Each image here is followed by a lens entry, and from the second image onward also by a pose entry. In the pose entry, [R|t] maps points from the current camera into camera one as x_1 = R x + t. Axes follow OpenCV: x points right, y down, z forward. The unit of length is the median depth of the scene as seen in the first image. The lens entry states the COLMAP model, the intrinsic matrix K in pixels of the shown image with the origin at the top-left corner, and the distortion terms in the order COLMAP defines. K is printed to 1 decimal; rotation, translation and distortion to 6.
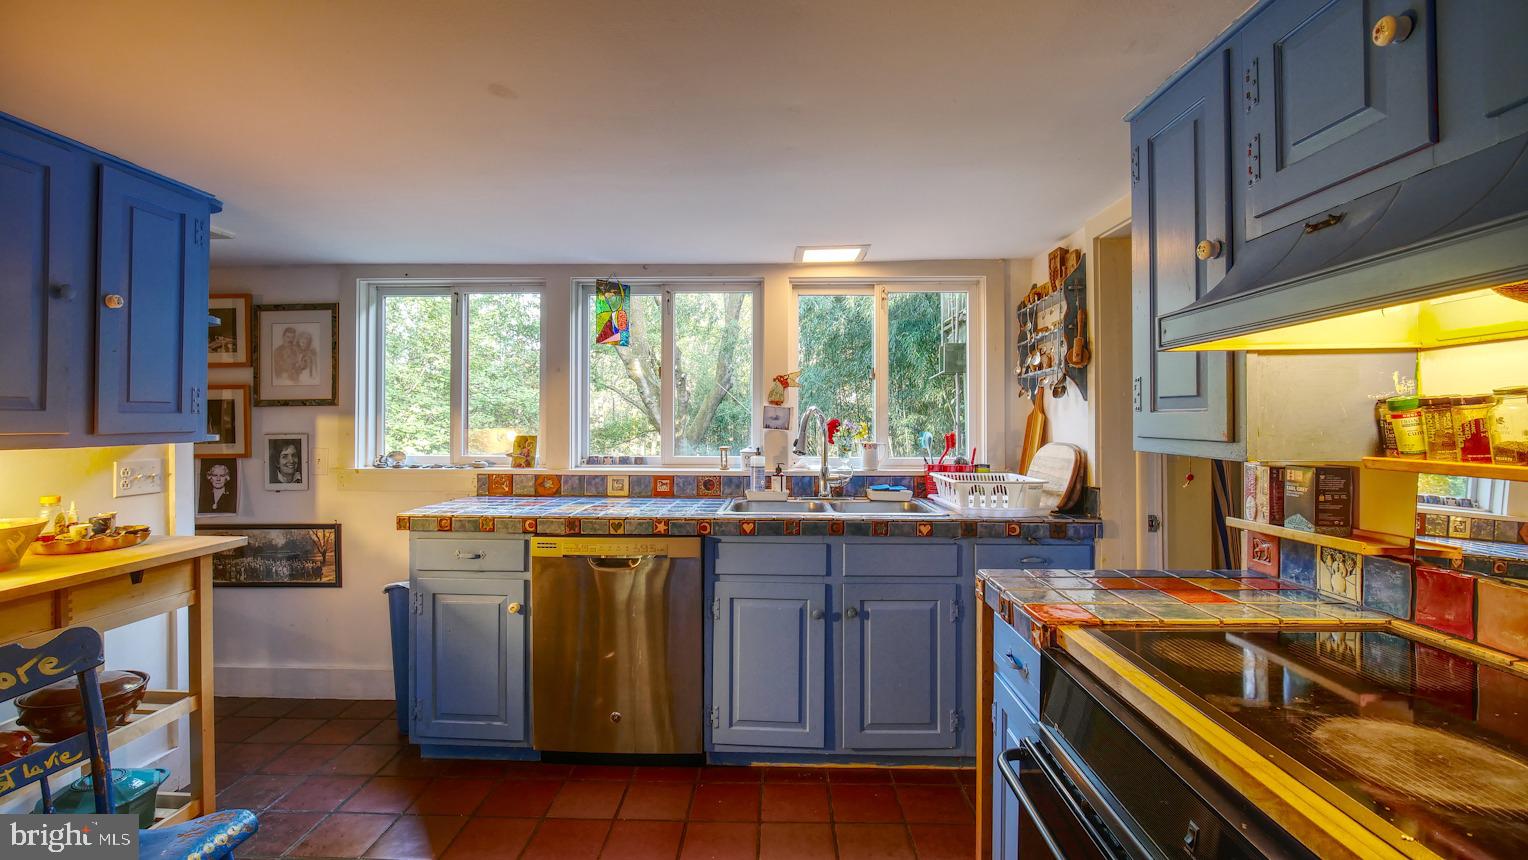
lens RADIAL K [[676.1, 0, 762.7], [0, 676.1, 416.8], [0, 0, 1]] dist [-0.020172, -0.000444]
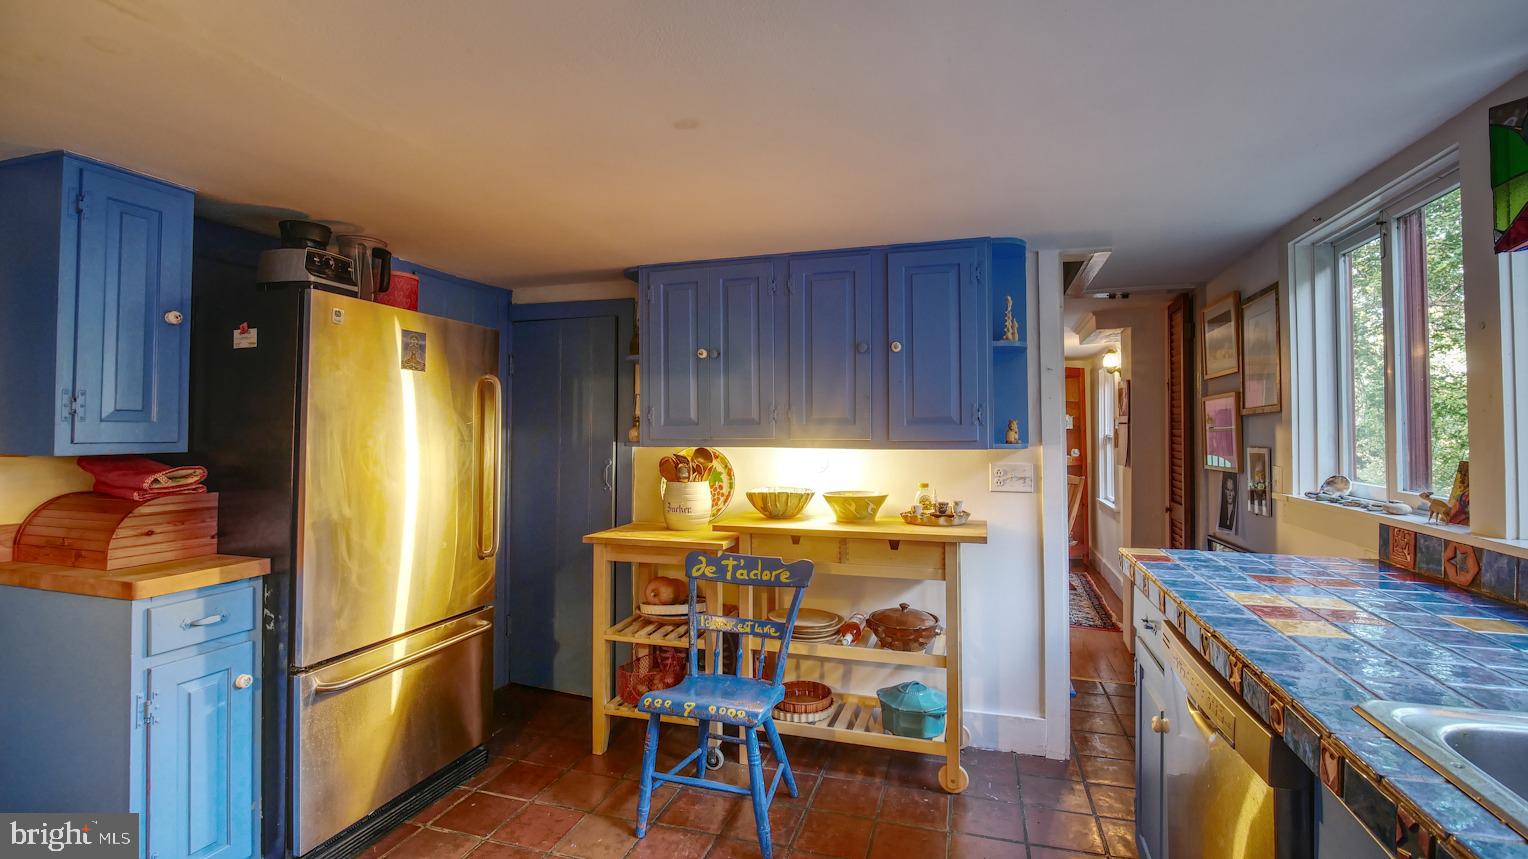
lens RADIAL K [[676.1, 0, 762.7], [0, 676.1, 416.3], [0, 0, 1]] dist [-0.020172, -0.000444]
pose [[-0.268392, -0.020268, -0.963097, 0.380957], [0.003557, 0.999751, -0.022031, 0.003558], [0.963303, -0.009338, -0.268253, 0.883303]]
